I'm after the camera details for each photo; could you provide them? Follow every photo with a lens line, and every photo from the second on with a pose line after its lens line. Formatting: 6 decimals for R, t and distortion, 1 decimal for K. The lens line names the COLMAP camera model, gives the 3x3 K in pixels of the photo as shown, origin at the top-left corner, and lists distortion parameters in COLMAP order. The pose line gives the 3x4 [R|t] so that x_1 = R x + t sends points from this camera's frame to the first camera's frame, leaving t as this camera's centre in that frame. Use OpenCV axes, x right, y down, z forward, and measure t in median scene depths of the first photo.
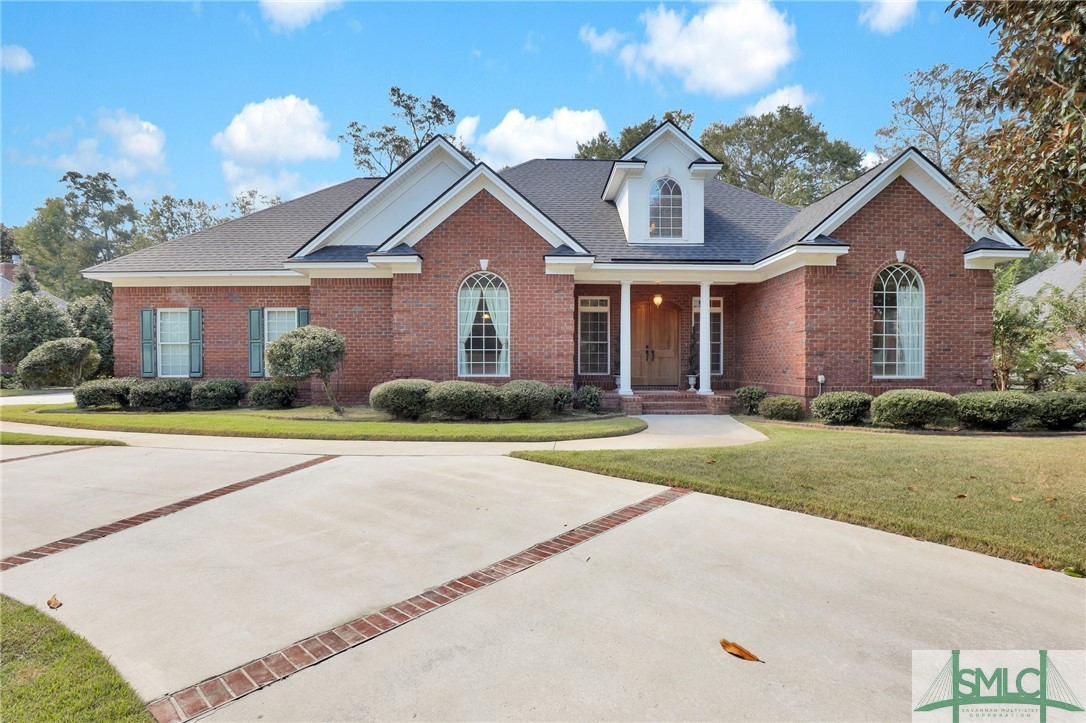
lens RADIAL K [[515.3, 0, 543.0], [0, 515.3, 361.5], [0, 0, 1]] dist [-0.035079, 0.000284]
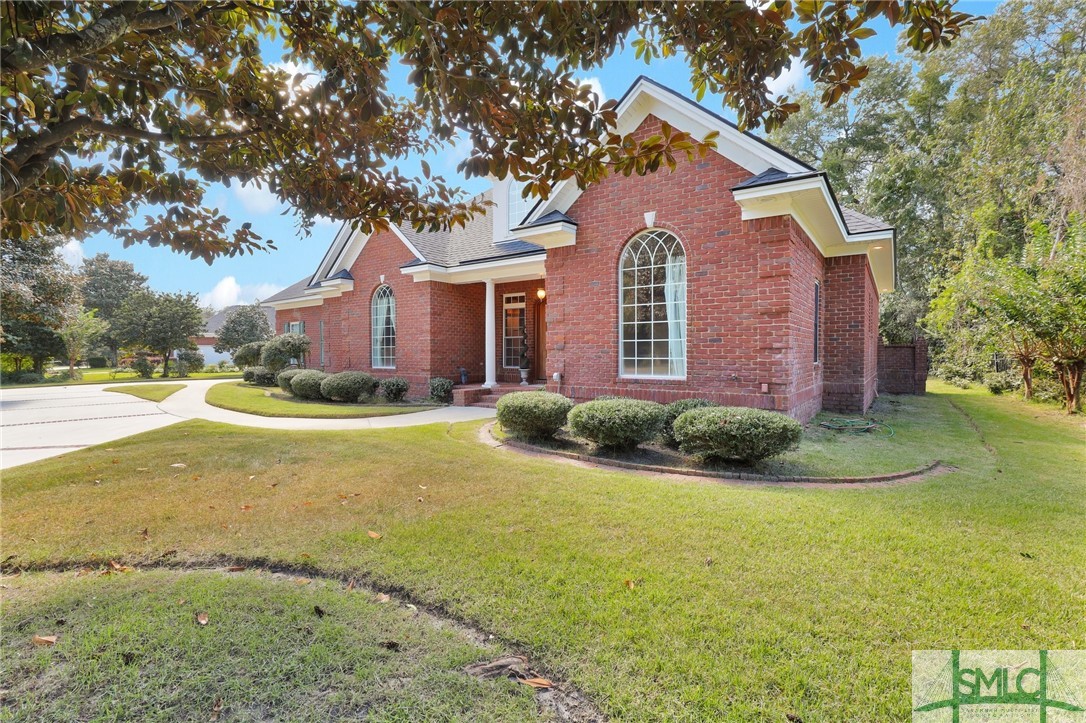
lens RADIAL K [[515.3, 0, 543.0], [0, 515.3, 361.5], [0, 0, 1]] dist [-0.035079, 0.000284]
pose [[0.778963, 0.006778, -0.627033, 0.994958], [0.005284, 0.999835, 0.017372, -0.006849], [0.627048, -0.016845, 0.778799, 0.269079]]
